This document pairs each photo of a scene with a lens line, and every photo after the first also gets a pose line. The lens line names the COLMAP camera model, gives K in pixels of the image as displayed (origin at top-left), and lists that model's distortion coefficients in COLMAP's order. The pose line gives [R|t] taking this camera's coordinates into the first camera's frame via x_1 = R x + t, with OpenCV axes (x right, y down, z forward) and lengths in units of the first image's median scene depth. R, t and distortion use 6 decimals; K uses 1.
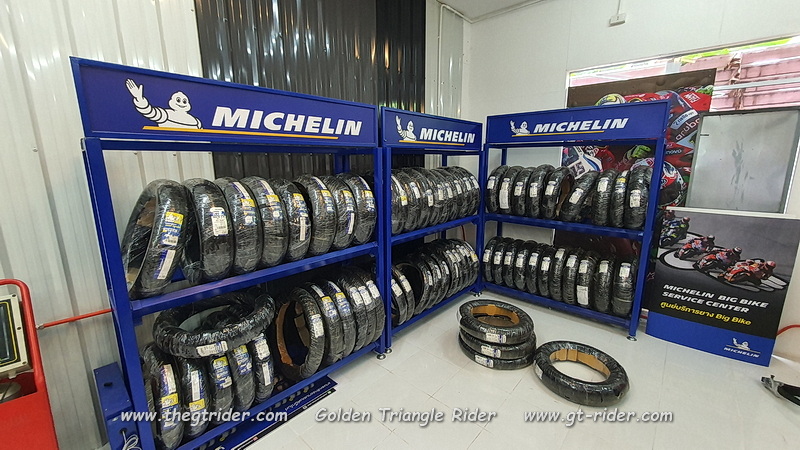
lens RADIAL K [[313.1, 0, 404.8], [0, 313.1, 225.6], [0, 0, 1]] dist [-0.000439, 0.000286]
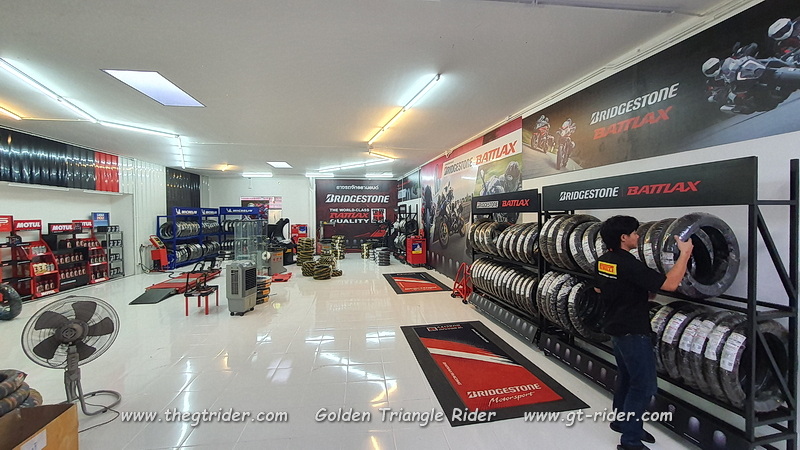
lens RADIAL K [[313.1, 0, 402.5], [0, 313.1, 223.3], [0, 0, 1]] dist [-0.000439, 0.000286]
pose [[0.652454, -0.013252, 0.757713, -1.208873], [0.153474, 0.981439, -0.114989, 0.644668], [-0.742125, 0.191314, 0.642378, -3.151735]]
